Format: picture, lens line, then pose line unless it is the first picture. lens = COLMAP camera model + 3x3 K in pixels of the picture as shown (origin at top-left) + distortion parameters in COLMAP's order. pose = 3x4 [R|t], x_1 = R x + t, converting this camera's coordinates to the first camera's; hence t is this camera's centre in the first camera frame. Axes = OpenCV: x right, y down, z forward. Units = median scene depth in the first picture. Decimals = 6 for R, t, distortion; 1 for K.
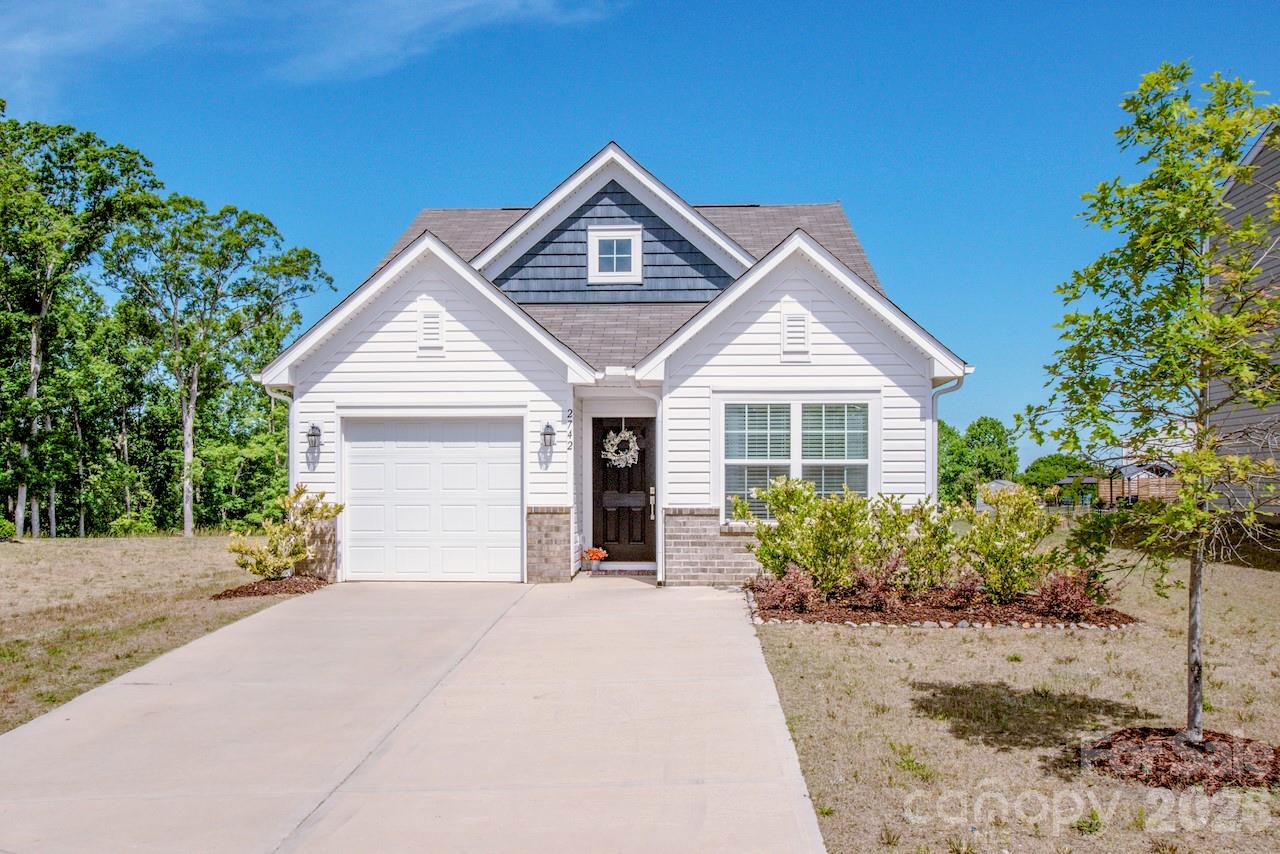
lens RADIAL K [[1136.0, 0, 627.8], [0, 1136.0, 481.2], [0, 0, 1]] dist [0.012973, -0.001124]
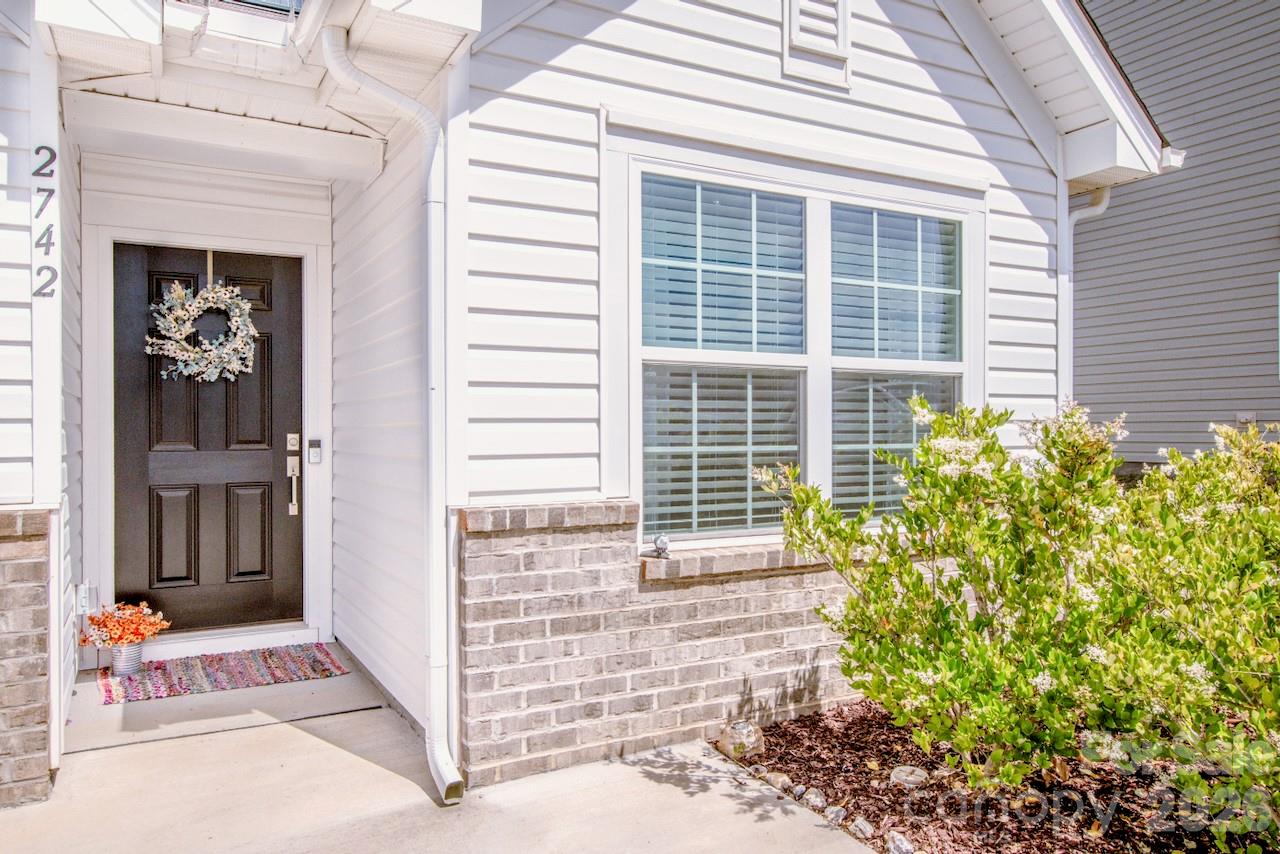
lens RADIAL K [[903.2, 0, 671.1], [0, 903.2, 425.0], [0, 0, 1]] dist [-0.004406, 0.011931]
pose [[0.840898, -0.000904, 0.541194, -0.042327], [0.000258, 0.999999, 0.001269, 0.002186], [-0.541194, -0.000928, 0.840897, 0.741312]]
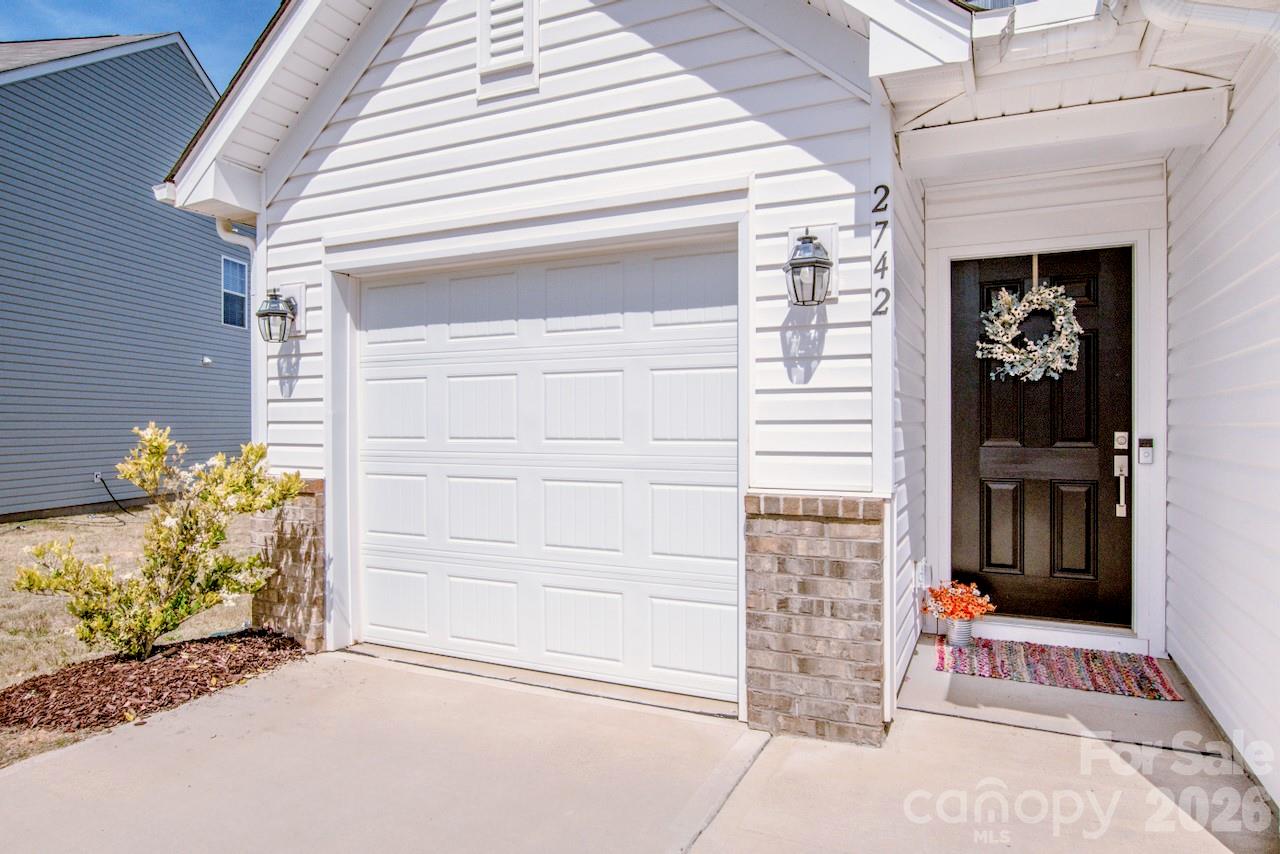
lens RADIAL K [[803.2, 0, 626.9], [0, 803.2, 429.3], [0, 0, 1]] dist [-0.015142, 0.003971]
pose [[0.921261, 0.001076, -0.388942, -0.029754], [0.004556, 0.999898, 0.013556, 0.000196], [0.388917, -0.014260, 0.921162, 0.770898]]
